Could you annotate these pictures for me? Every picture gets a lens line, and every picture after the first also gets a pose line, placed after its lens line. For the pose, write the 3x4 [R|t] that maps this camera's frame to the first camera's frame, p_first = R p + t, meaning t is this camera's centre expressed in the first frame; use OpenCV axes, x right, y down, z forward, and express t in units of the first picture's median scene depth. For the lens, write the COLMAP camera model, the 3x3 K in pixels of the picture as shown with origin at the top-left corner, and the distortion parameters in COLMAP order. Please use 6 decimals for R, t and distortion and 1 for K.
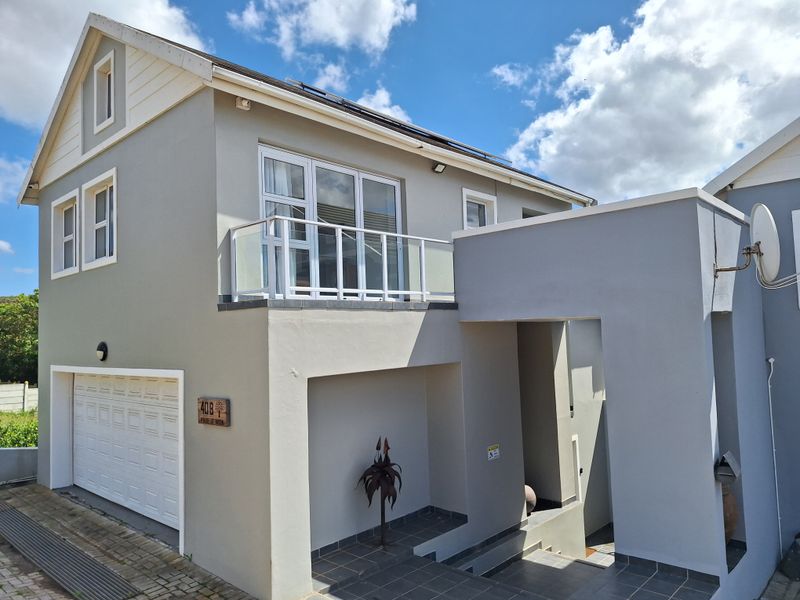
lens RADIAL K [[556.9, 0, 399.8], [0, 556.9, 303.5], [0, 0, 1]] dist [0.068557, -0.060895]
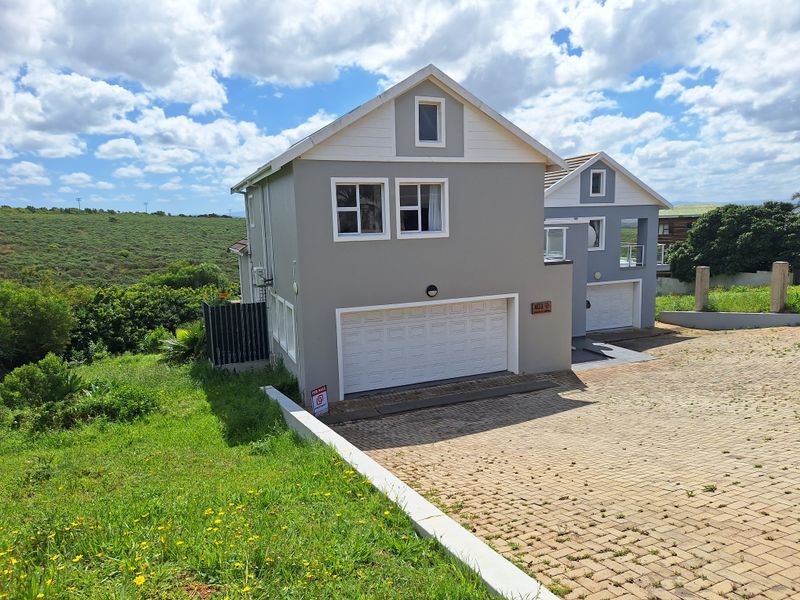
lens RADIAL K [[556.9, 0, 400.5], [0, 556.9, 299.1], [0, 0, 1]] dist [0.068557, -0.060895]
pose [[0.439912, -0.105911, 0.891774, -2.015594], [-0.033604, 0.990384, 0.134199, -0.104924], [-0.897412, -0.089003, 0.432123, 0.389594]]
